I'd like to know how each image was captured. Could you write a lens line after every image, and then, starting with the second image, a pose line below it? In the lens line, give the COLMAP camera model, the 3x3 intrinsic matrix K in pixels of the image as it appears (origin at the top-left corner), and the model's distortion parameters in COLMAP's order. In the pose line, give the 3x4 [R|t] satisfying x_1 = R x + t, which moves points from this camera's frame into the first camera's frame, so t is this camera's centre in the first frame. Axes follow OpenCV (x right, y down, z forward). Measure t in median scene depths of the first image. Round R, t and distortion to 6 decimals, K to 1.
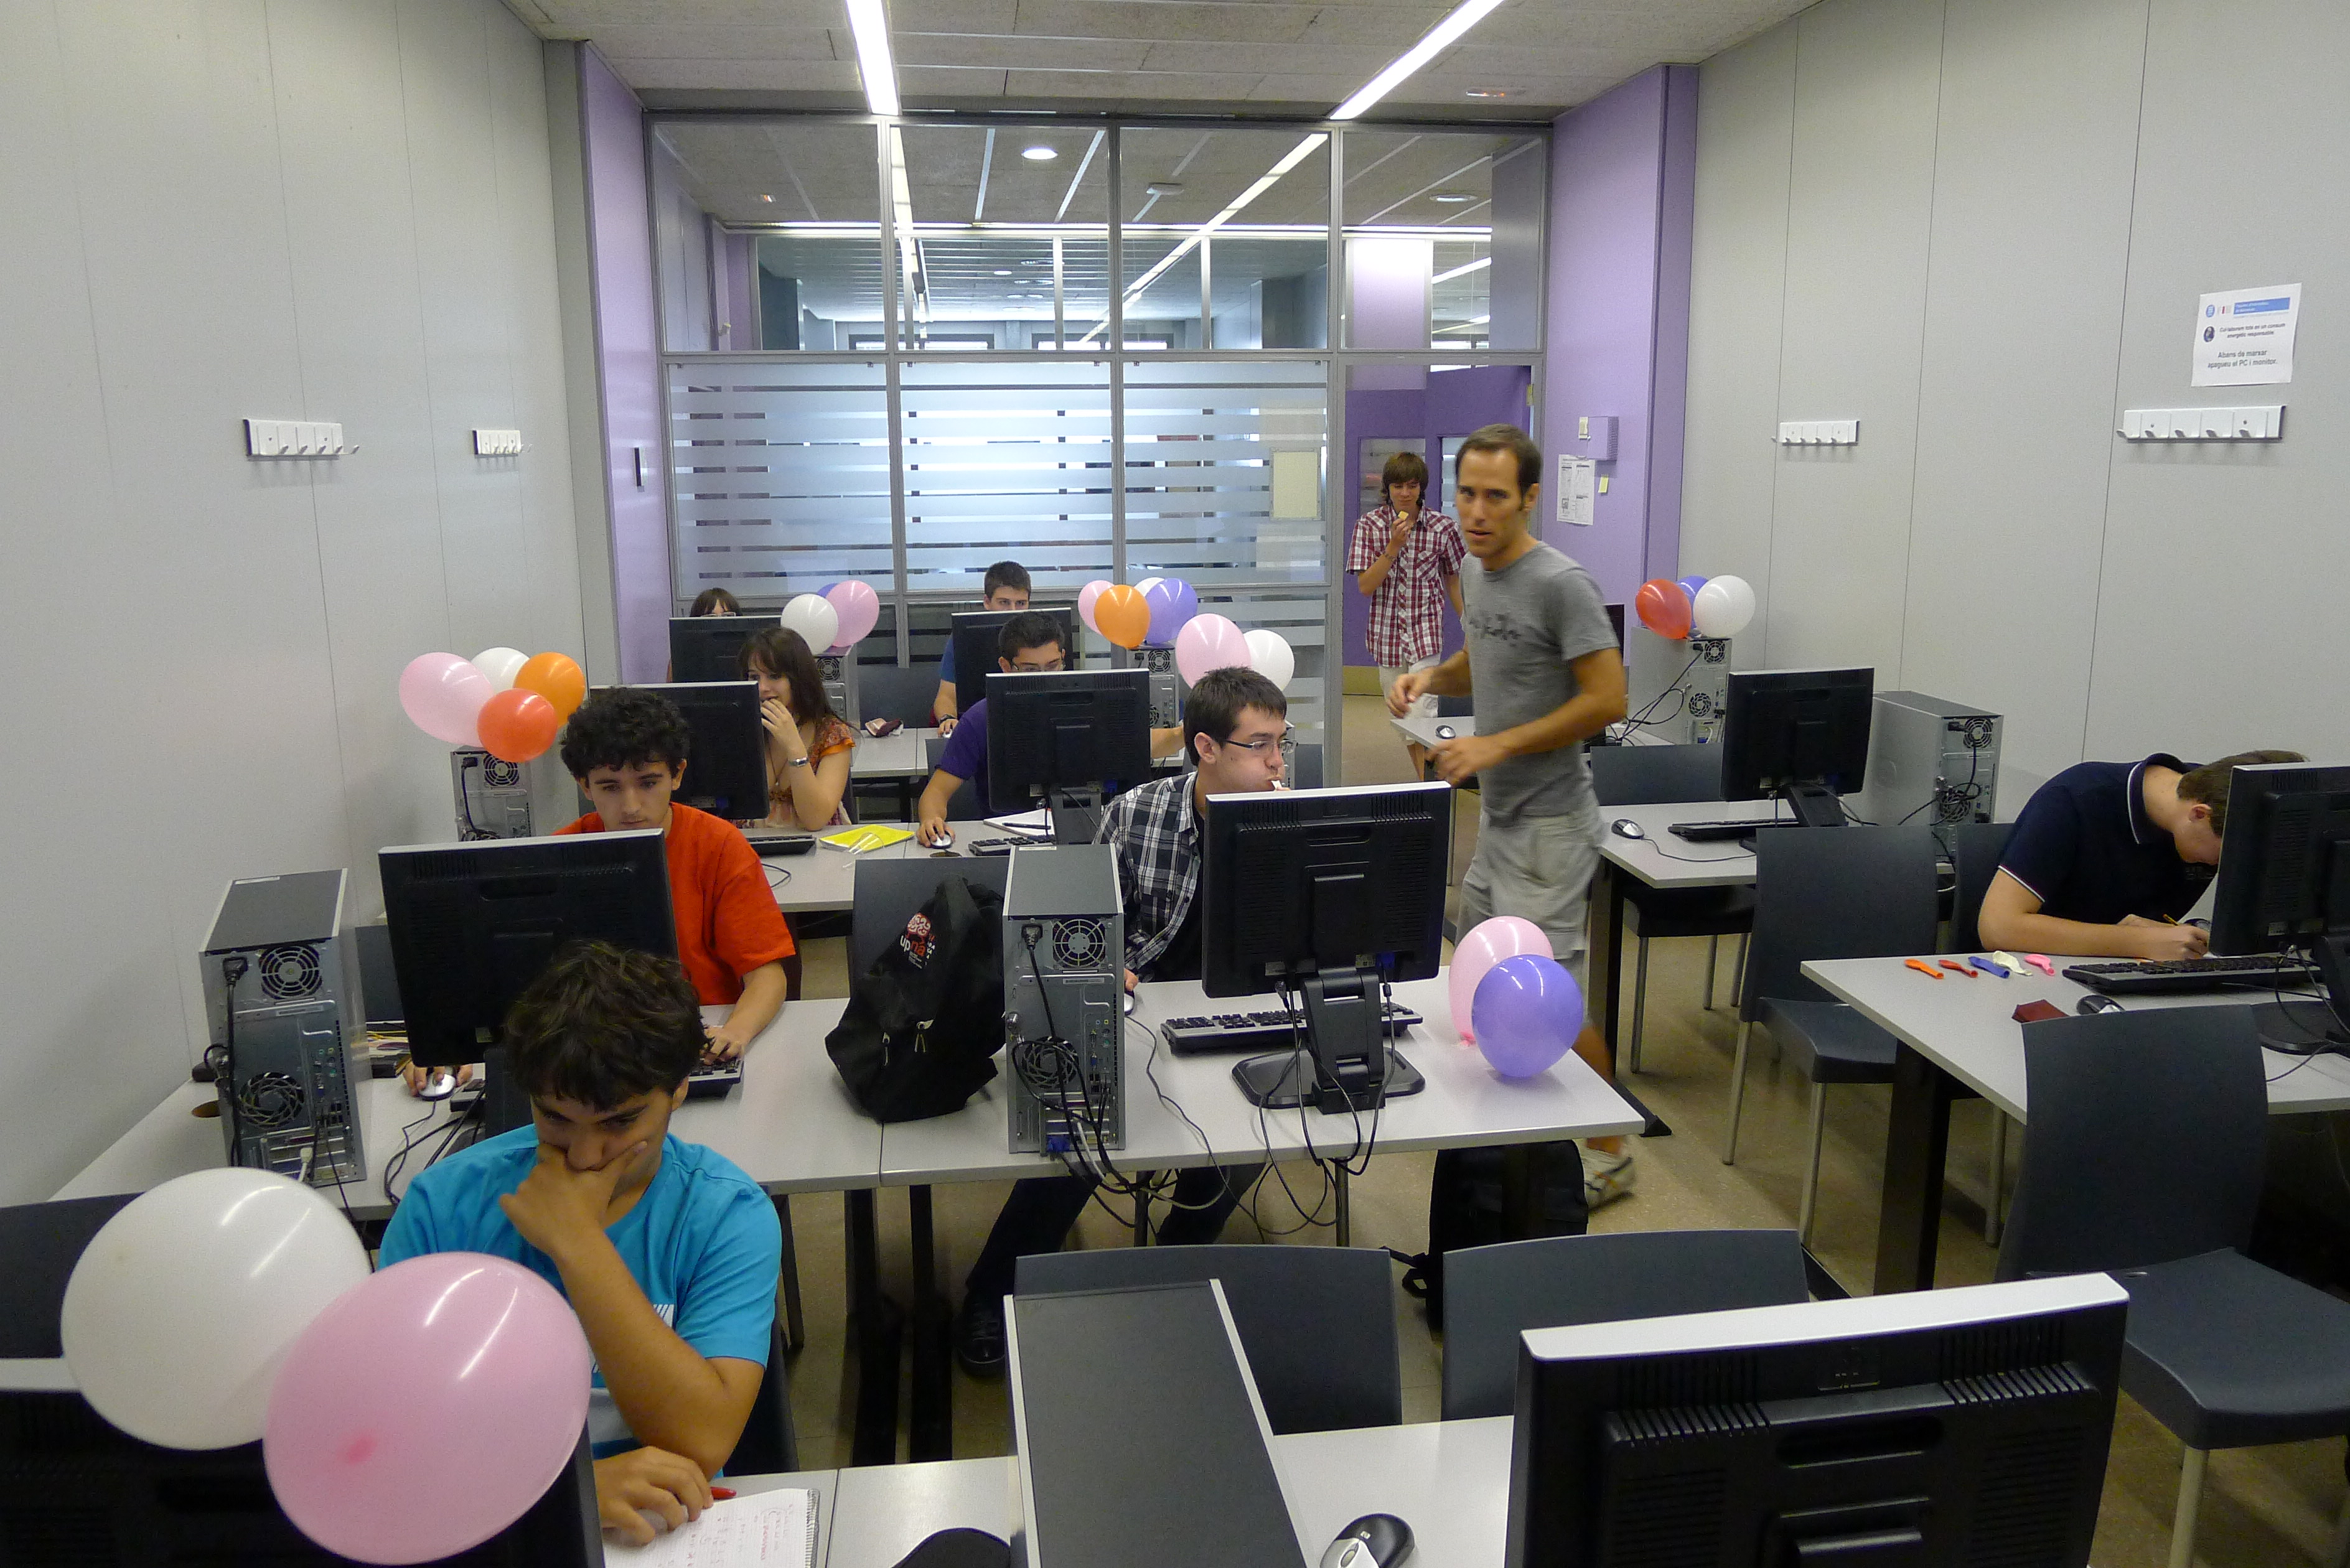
lens RADIAL K [[1605.9, 0, 1167.0], [0, 1605.9, 786.9], [0, 0, 1]] dist [-0.038054, 0.005131]
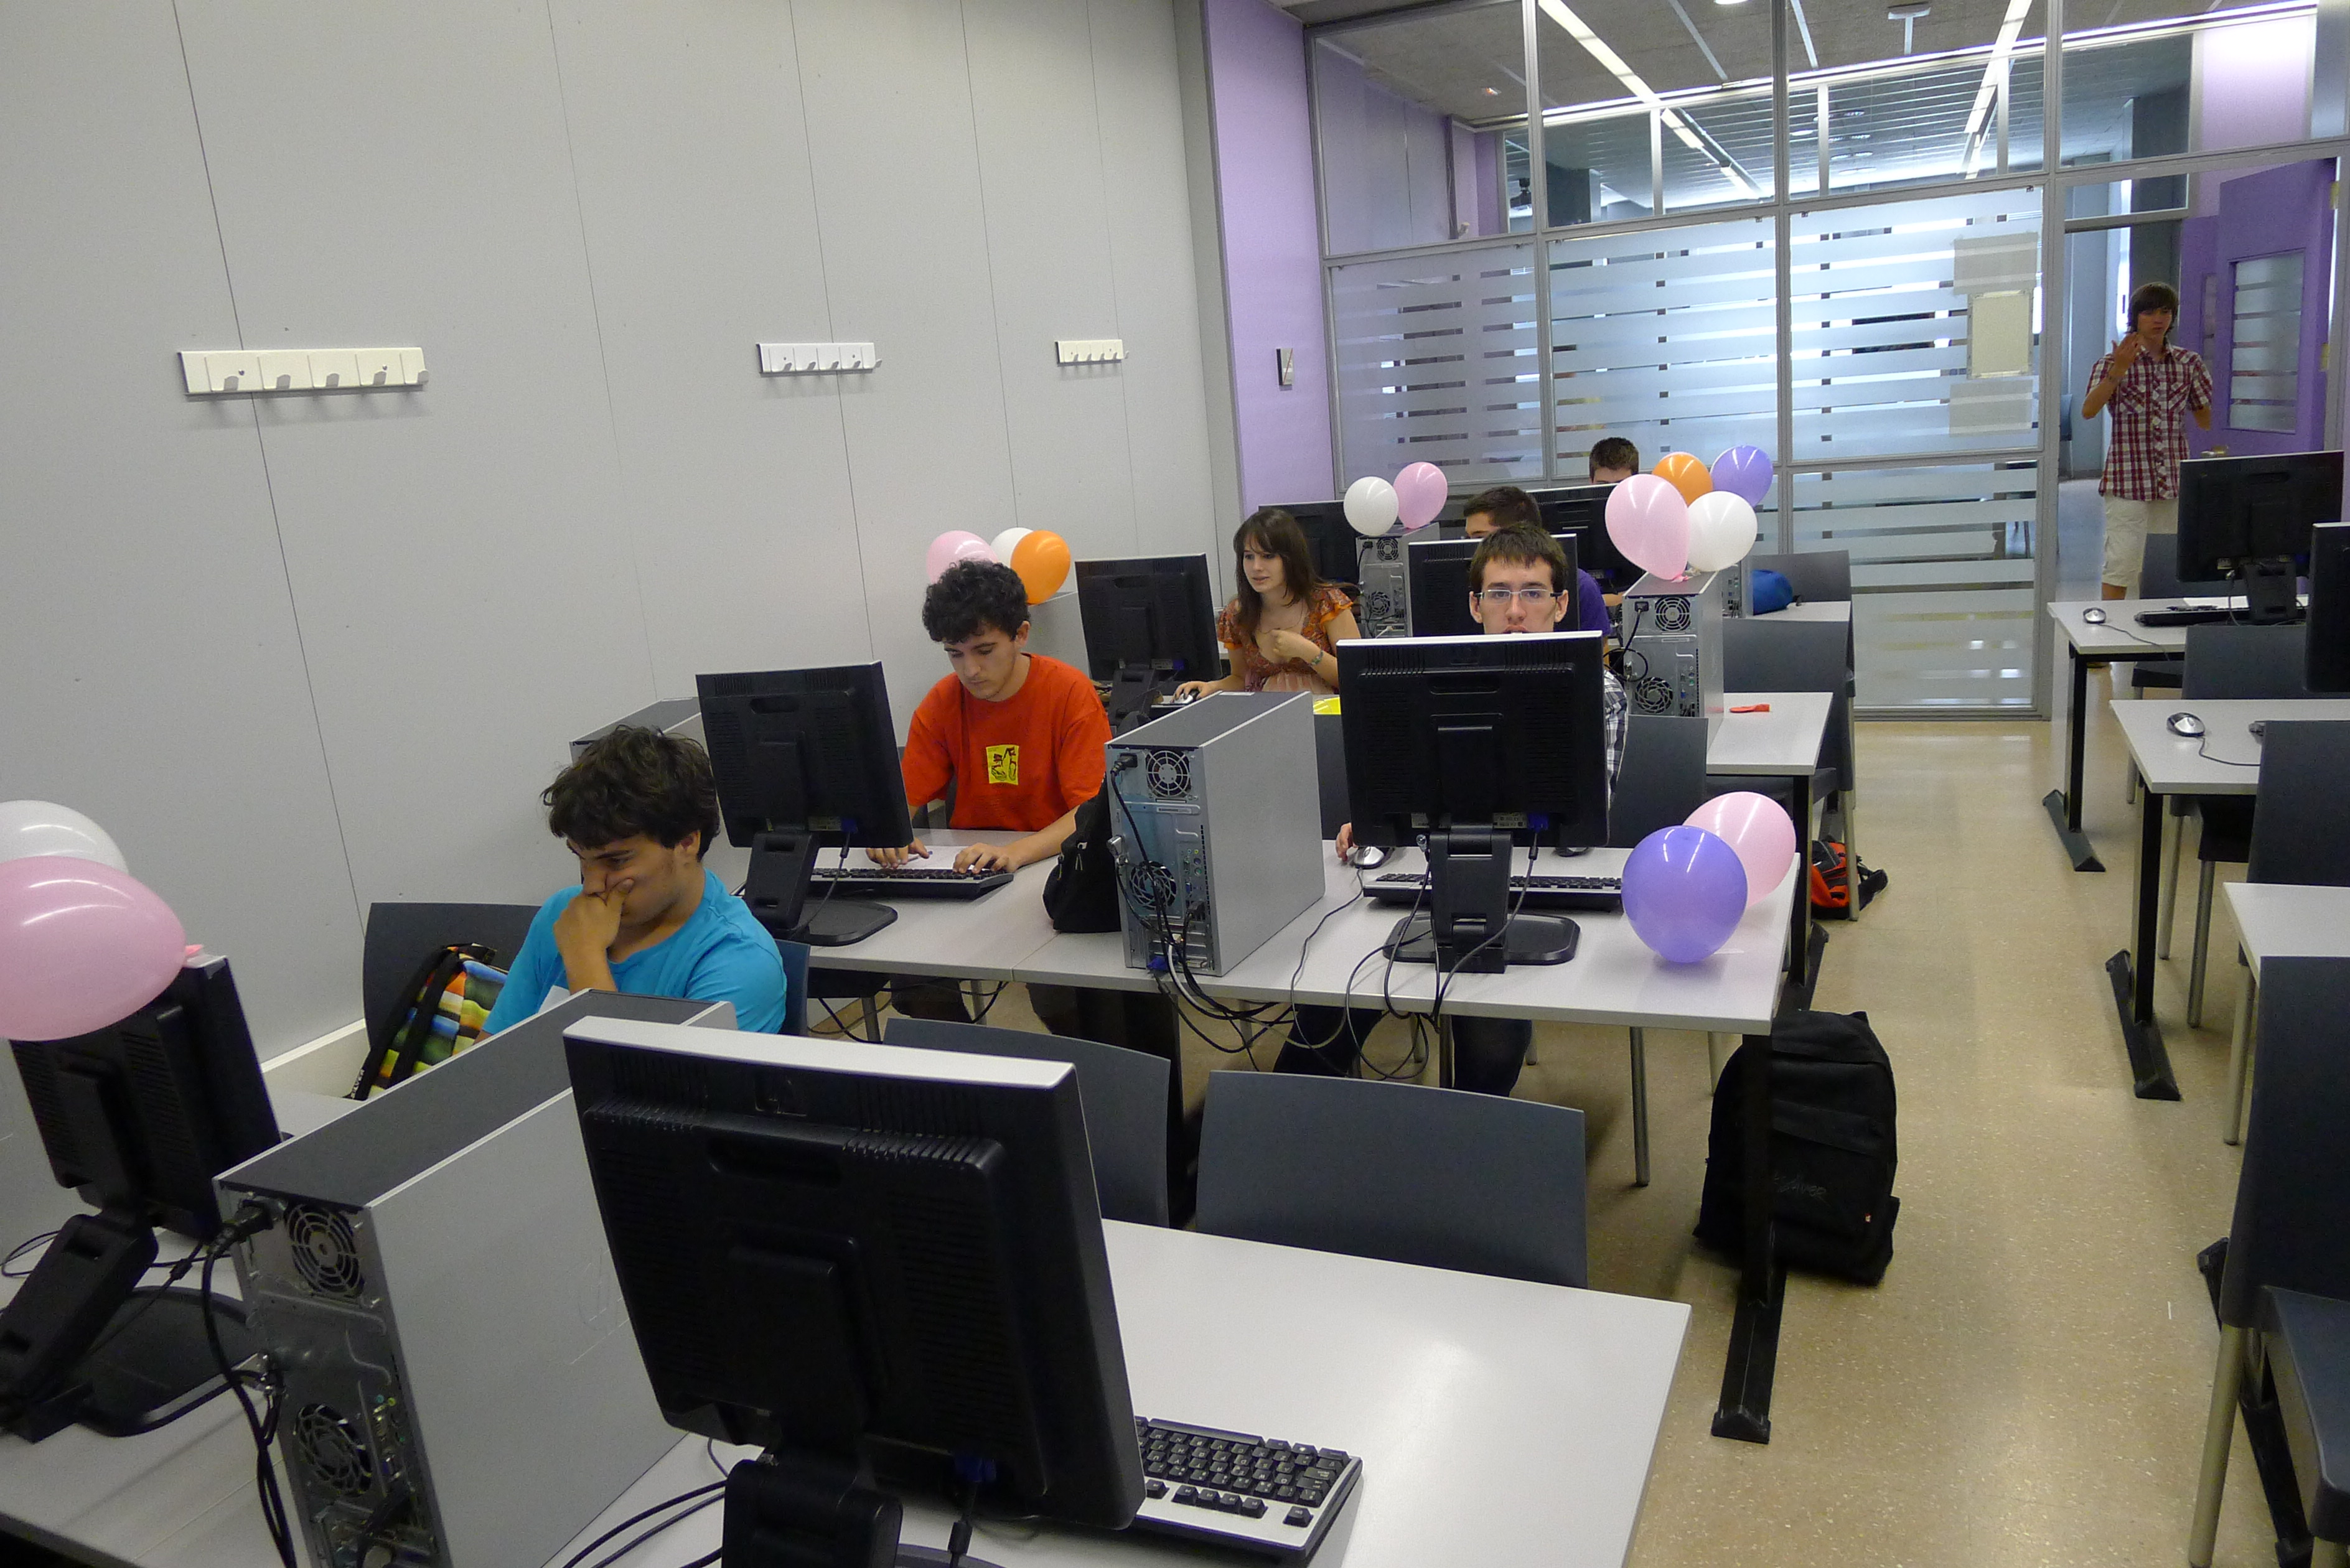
lens RADIAL K [[1605.9, 0, 1162.7], [0, 1605.9, 787.0], [0, 0, 1]] dist [-0.038054, 0.005131]
pose [[0.848034, 0.057951, -0.526764, 0.442609], [-0.029304, 0.997610, 0.062574, 0.035728], [0.529131, -0.037629, 0.847705, 0.092411]]
